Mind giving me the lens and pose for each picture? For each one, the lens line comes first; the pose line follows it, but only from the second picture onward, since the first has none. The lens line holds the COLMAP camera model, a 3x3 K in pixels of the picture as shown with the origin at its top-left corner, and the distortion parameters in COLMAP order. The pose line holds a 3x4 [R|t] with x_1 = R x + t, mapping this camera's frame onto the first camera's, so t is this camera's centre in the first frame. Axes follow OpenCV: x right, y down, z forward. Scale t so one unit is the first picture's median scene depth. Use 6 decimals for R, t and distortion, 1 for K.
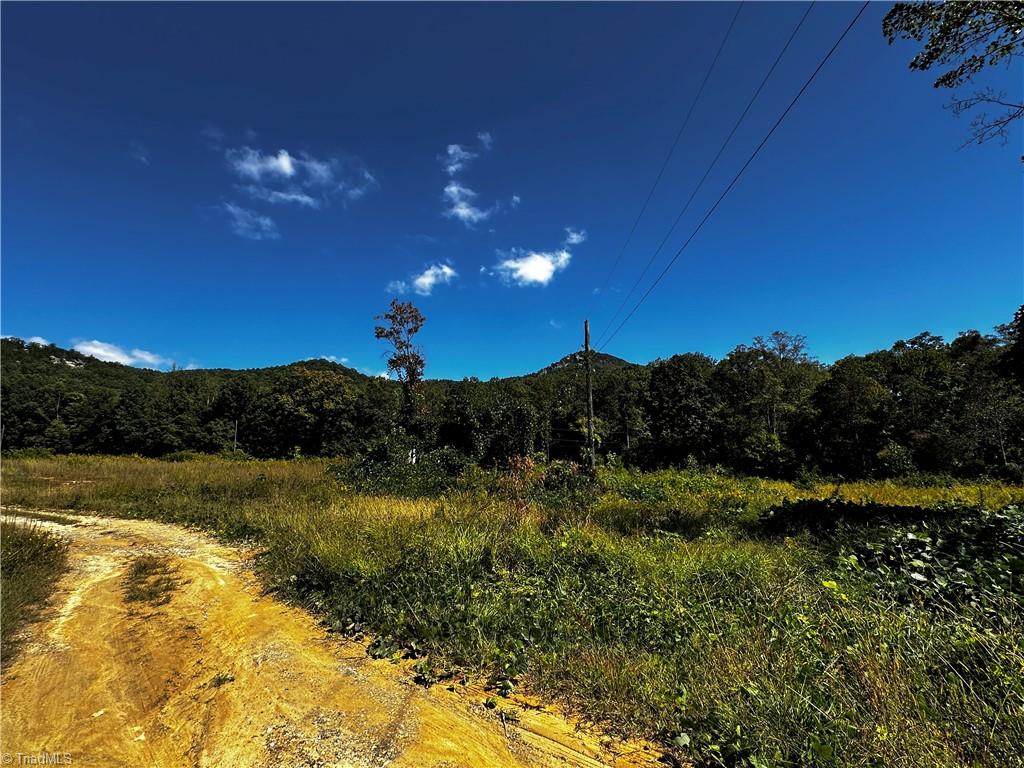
lens RADIAL K [[474.9, 0, 512.0], [0, 474.9, 384.0], [0, 0, 1]] dist [-0.000344, 0.000211]
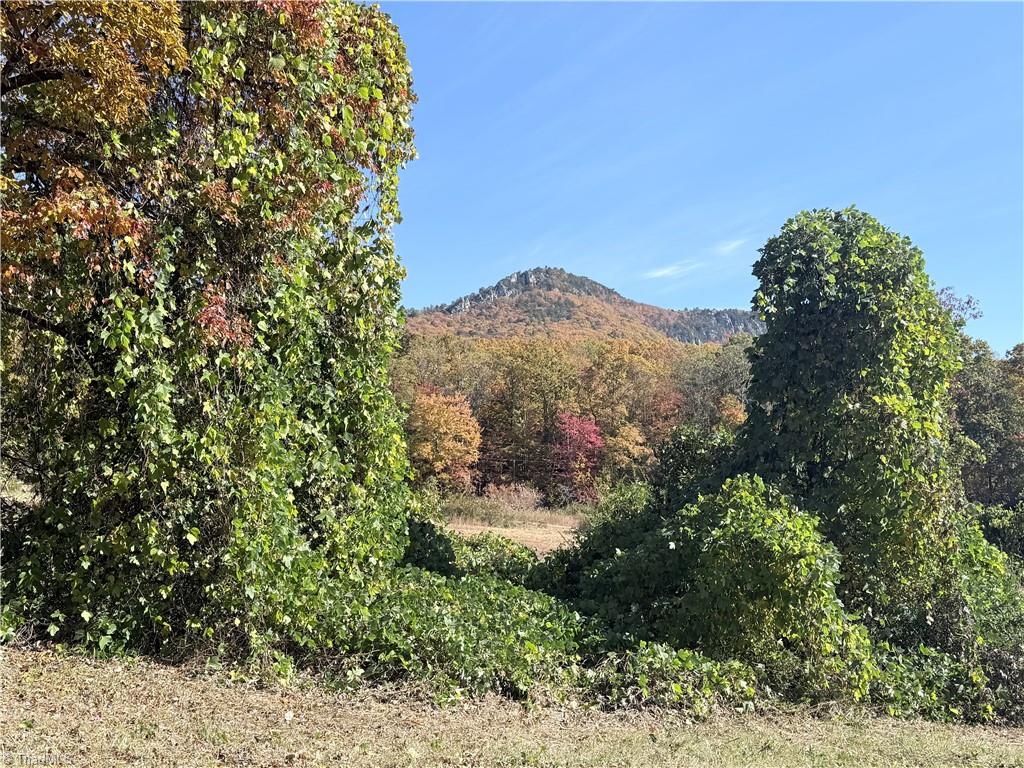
lens RADIAL K [[953.1, 0, 512.0], [0, 953.1, 384.0], [0, 0, 1]] dist [0.075897, -0.000721]
pose [[0.986567, 0.062939, 0.150743, -0.984001], [-0.072201, 0.995773, 0.056771, -0.076505], [-0.146532, -0.066892, 0.986942, -0.183016]]
